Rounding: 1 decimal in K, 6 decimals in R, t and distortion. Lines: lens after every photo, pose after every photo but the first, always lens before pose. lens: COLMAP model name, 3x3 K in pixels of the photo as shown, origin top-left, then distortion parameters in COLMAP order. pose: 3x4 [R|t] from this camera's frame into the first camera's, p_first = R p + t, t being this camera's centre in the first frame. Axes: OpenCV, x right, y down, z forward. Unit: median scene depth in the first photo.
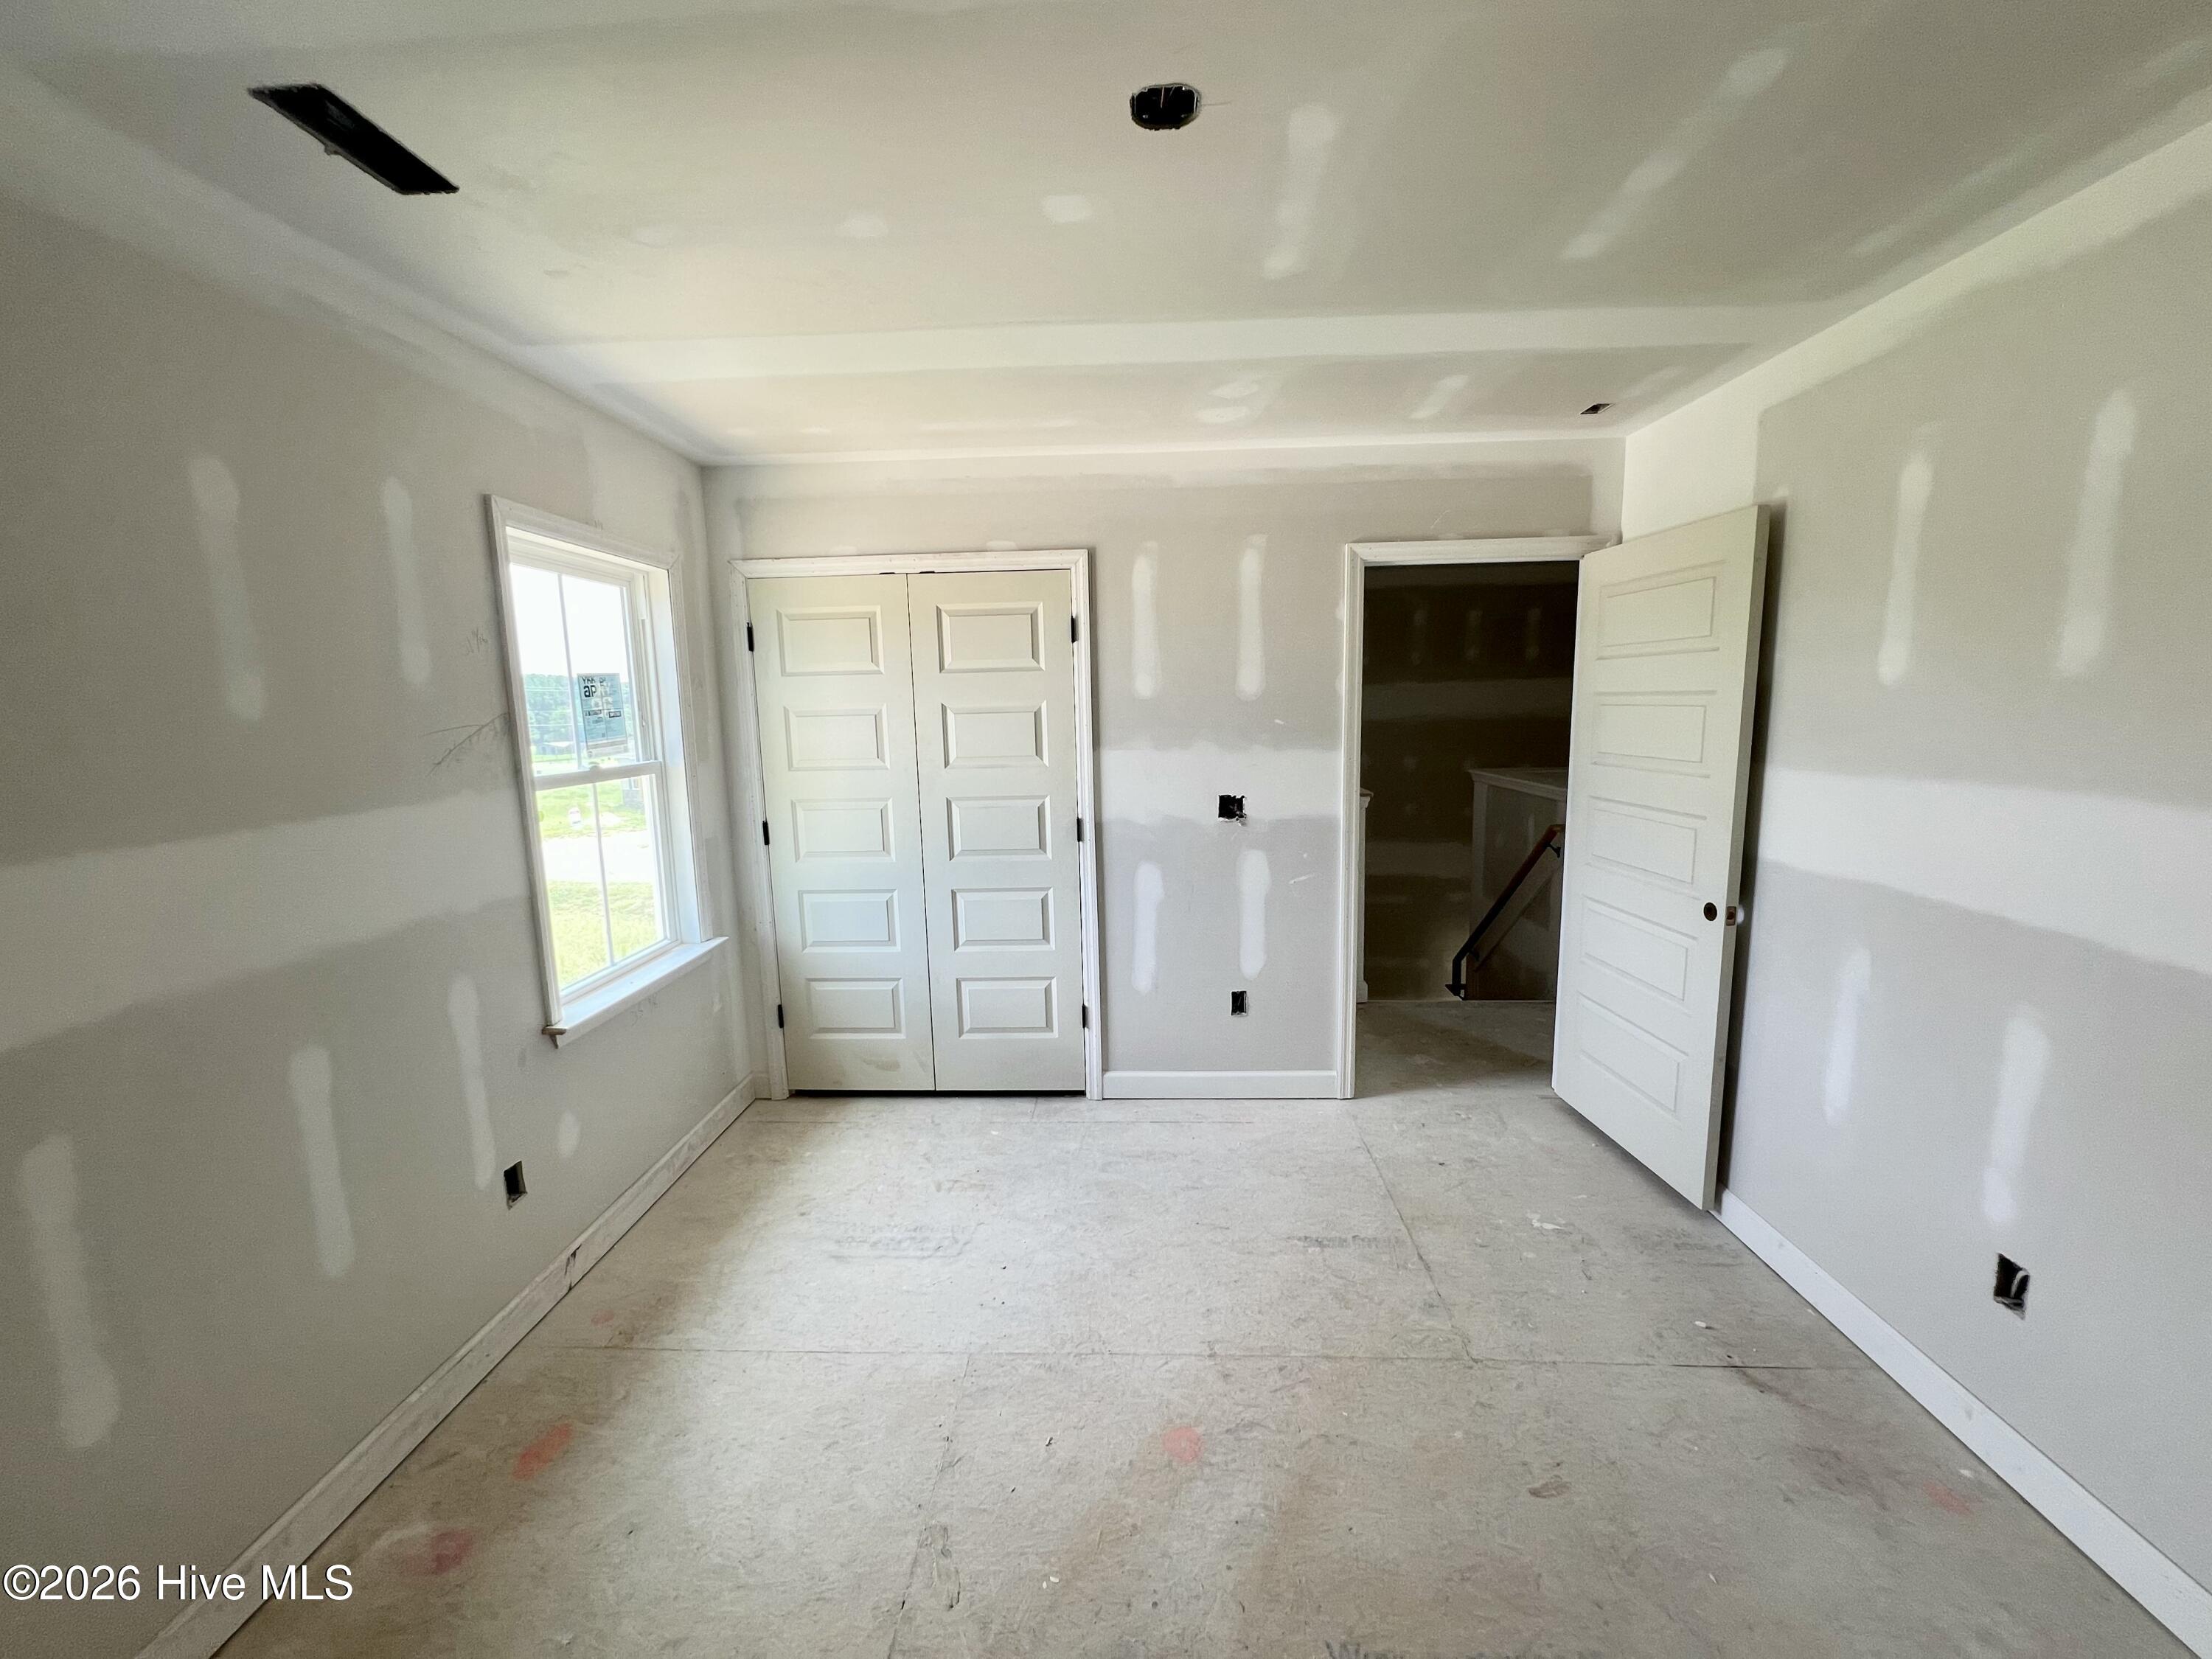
lens RADIAL K [[887.1, 0, 1106.0], [0, 887.1, 829.5], [0, 0, 1]] dist [-0.000563, -0.000044]
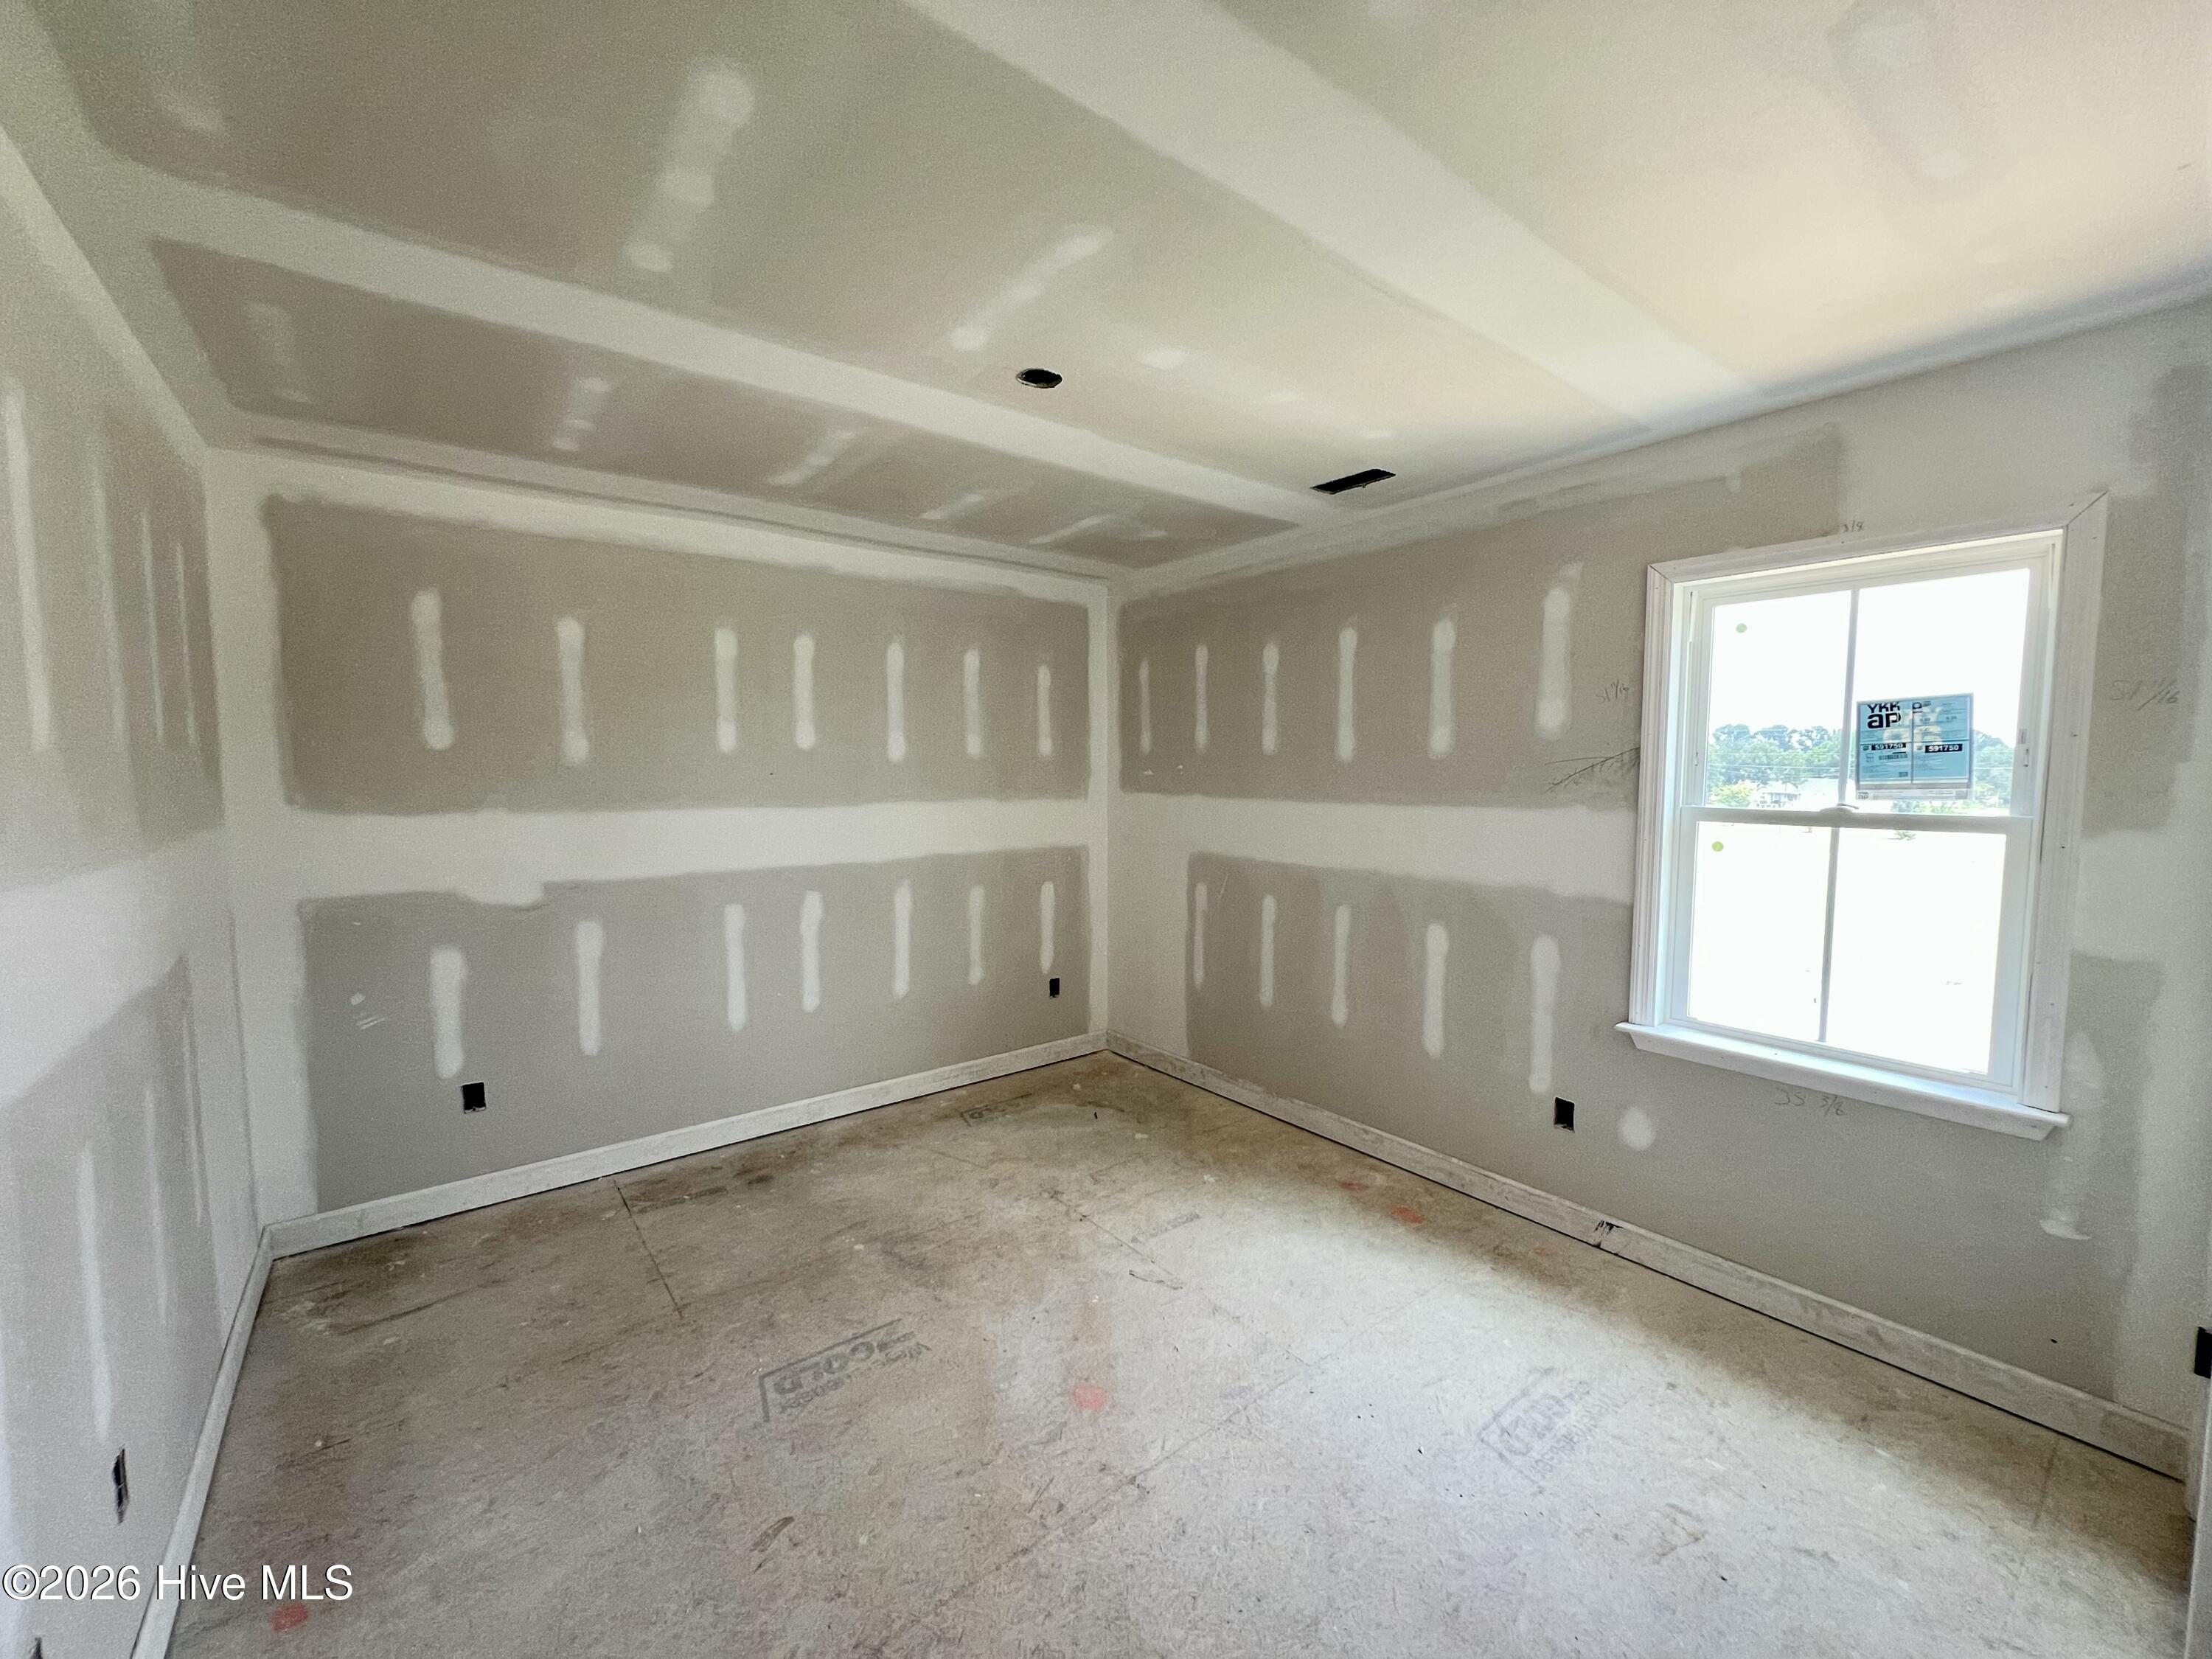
lens RADIAL K [[887.1, 0, 1106.0], [0, 887.1, 829.5], [0, 0, 1]] dist [-0.000563, -0.000044]
pose [[-0.757009, 0.069151, -0.649735, 0.576279], [-0.074338, 0.978813, 0.190786, -0.180008], [0.649162, 0.192727, -0.735830, 1.298050]]
